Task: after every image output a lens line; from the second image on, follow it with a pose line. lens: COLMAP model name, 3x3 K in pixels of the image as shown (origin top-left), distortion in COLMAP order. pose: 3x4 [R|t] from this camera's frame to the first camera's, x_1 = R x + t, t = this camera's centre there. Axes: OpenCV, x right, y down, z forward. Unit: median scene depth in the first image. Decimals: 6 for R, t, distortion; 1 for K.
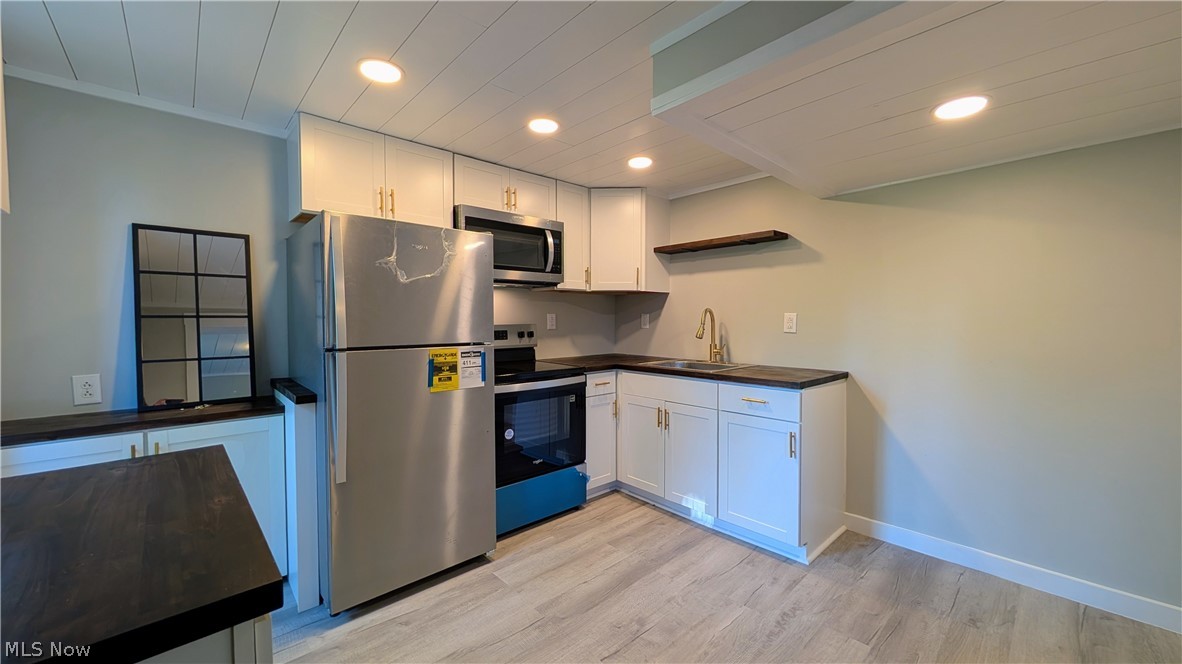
lens RADIAL K [[449.1, 0, 591.6], [0, 449.1, 332.4], [0, 0, 1]] dist [0.001678, 0.000000]
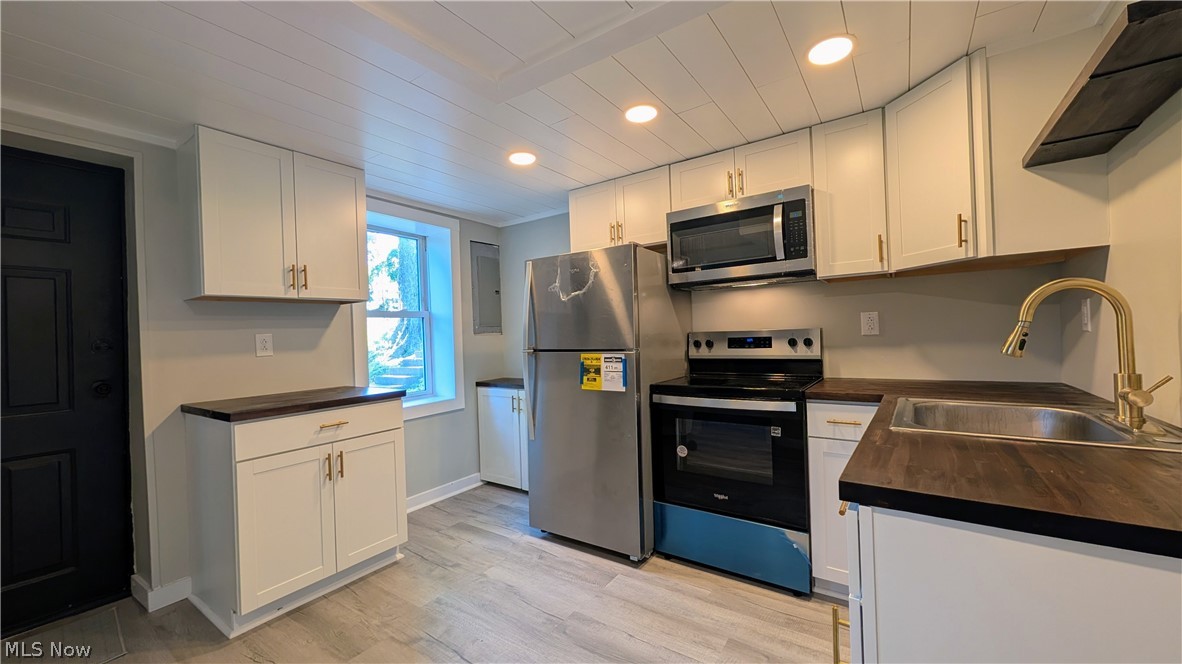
lens RADIAL K [[449.1, 0, 590.6], [0, 449.1, 331.3], [0, 0, 1]] dist [0.001678, 0.000000]
pose [[0.208167, -0.012473, -0.978014, 0.761720], [0.000165, 0.999919, -0.012718, -0.005769], [0.978093, 0.002486, 0.208153, 0.708442]]
